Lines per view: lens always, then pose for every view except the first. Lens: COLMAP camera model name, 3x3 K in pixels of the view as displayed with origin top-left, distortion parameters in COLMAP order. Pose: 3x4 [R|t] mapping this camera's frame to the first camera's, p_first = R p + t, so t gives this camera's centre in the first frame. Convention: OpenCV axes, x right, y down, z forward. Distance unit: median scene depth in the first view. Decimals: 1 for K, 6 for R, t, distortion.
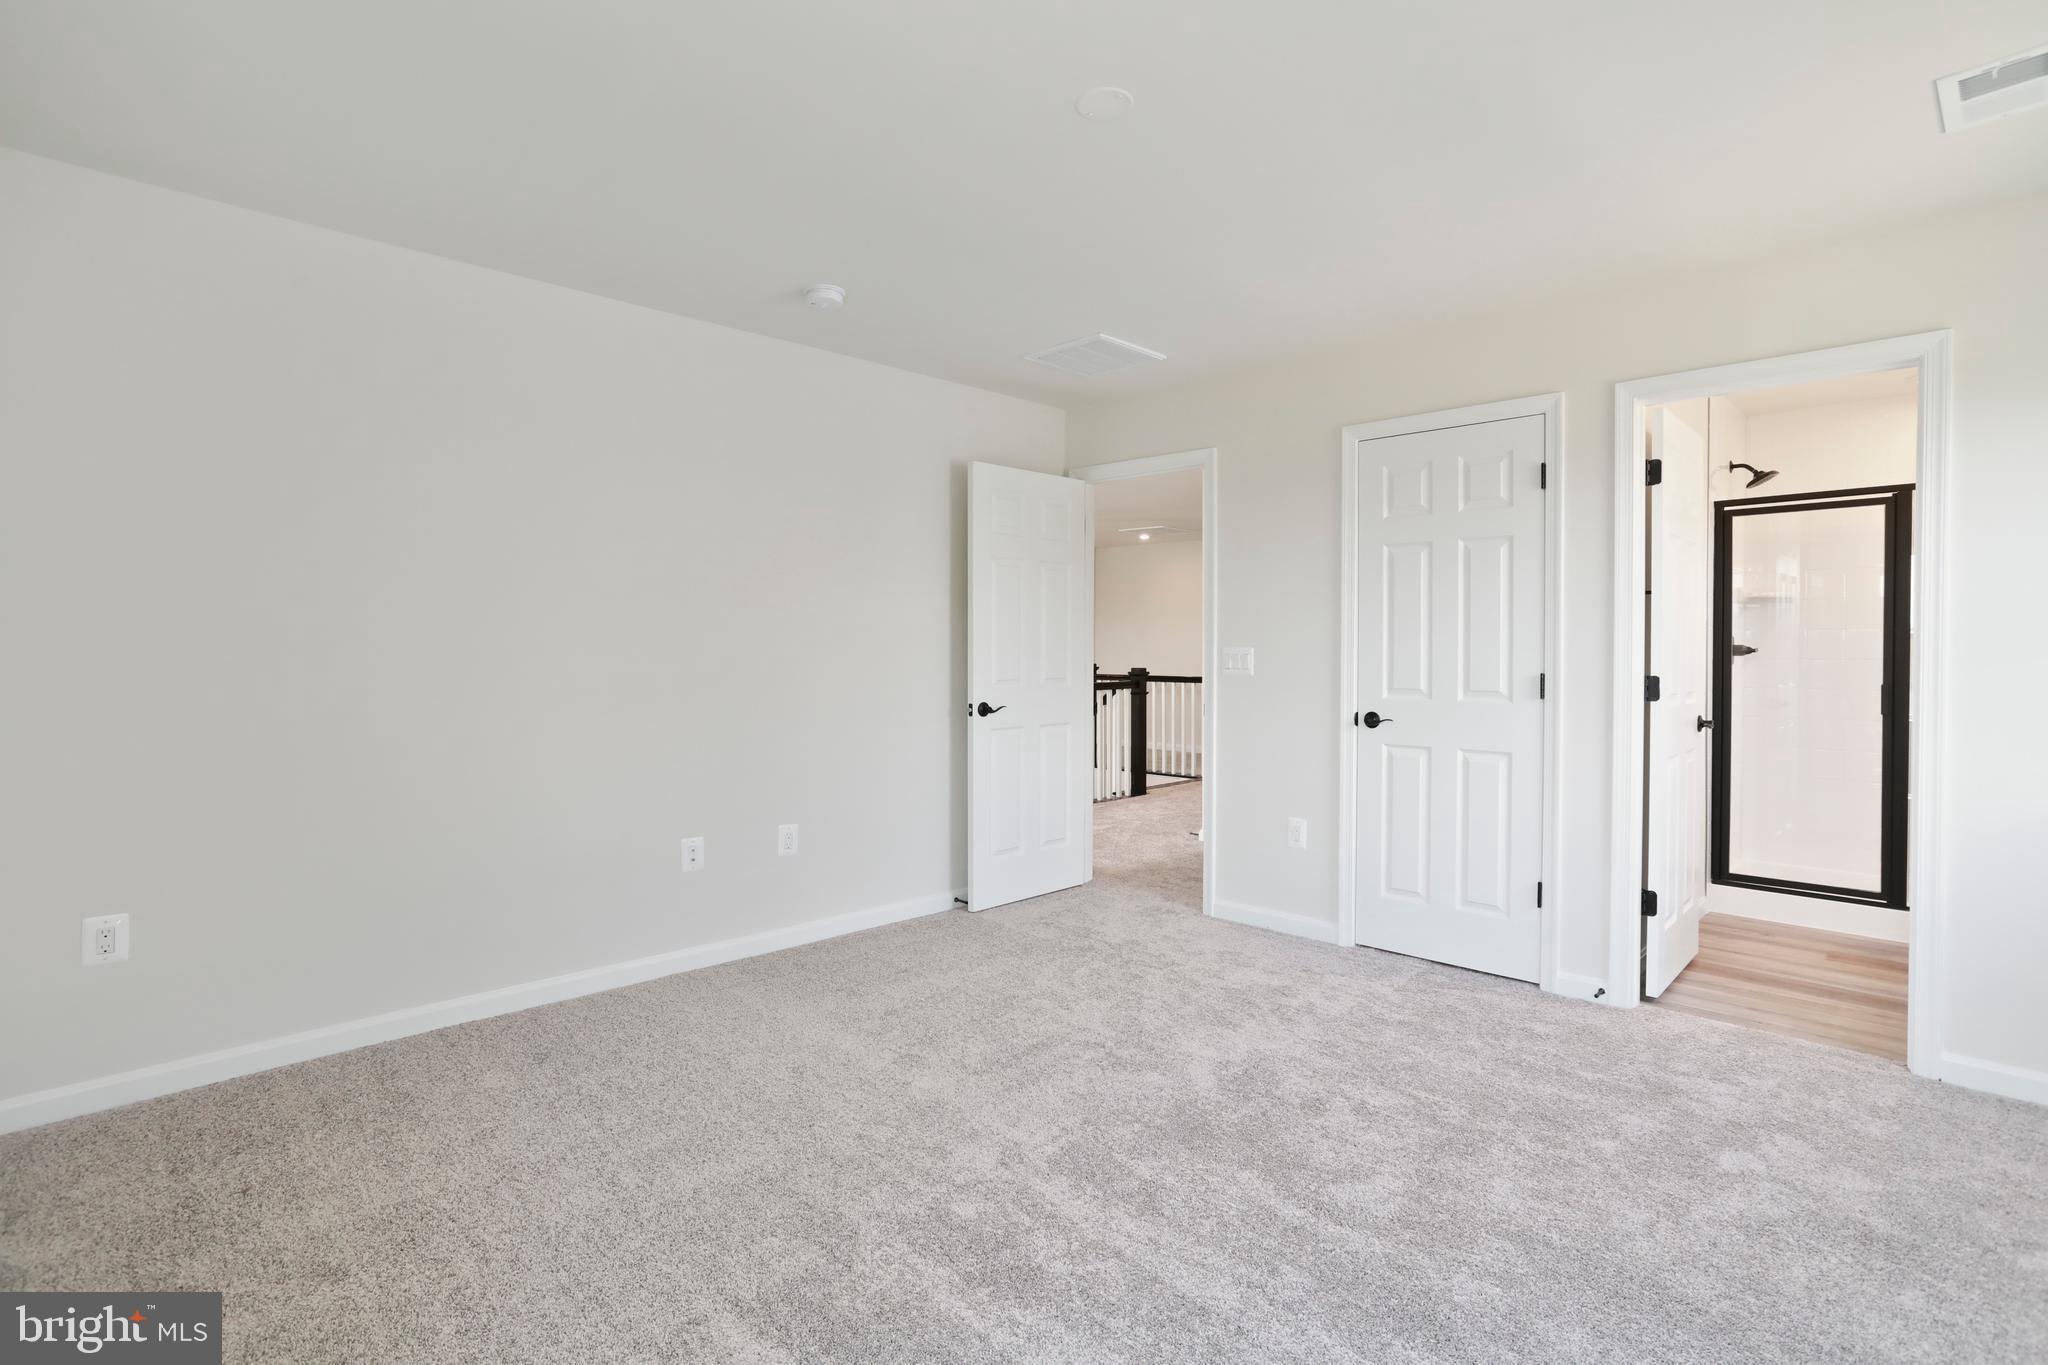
lens RADIAL K [[988.4, 0, 1024.9], [0, 988.4, 667.1], [0, 0, 1]] dist [-0.061861, 0.034457]
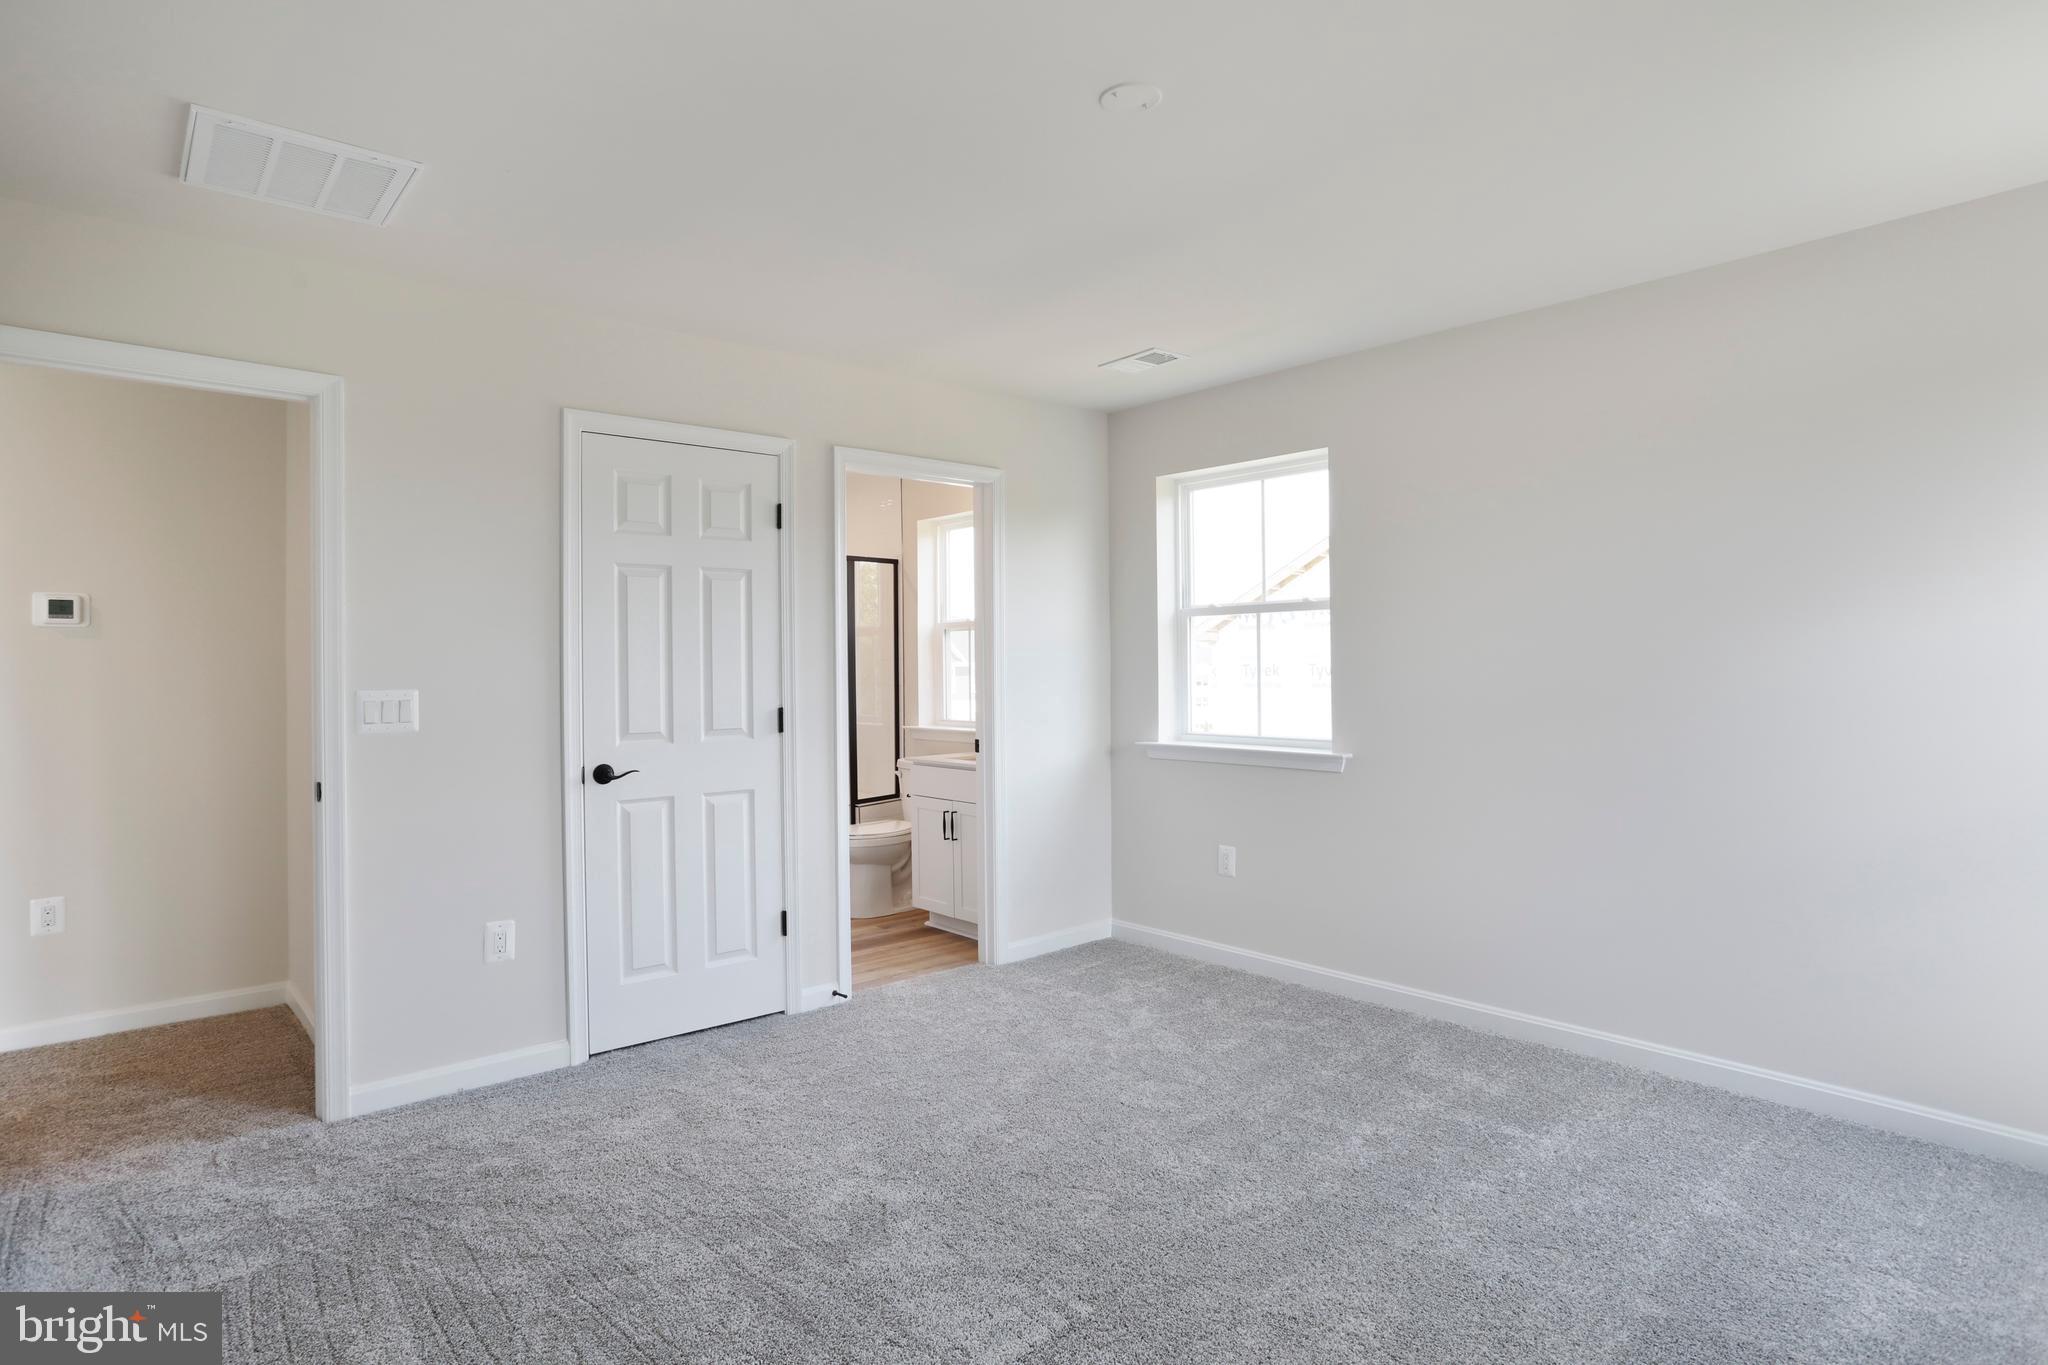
lens RADIAL K [[1084.3, 0, 1001.7], [0, 1084.3, 690.5], [0, 0, 1]] dist [-0.001401, -0.000023]
pose [[0.084540, -0.019269, 0.996234, -0.556175], [0.030468, 0.999395, 0.016744, -0.022715], [-0.995954, 0.028938, 0.085076, 0.629225]]
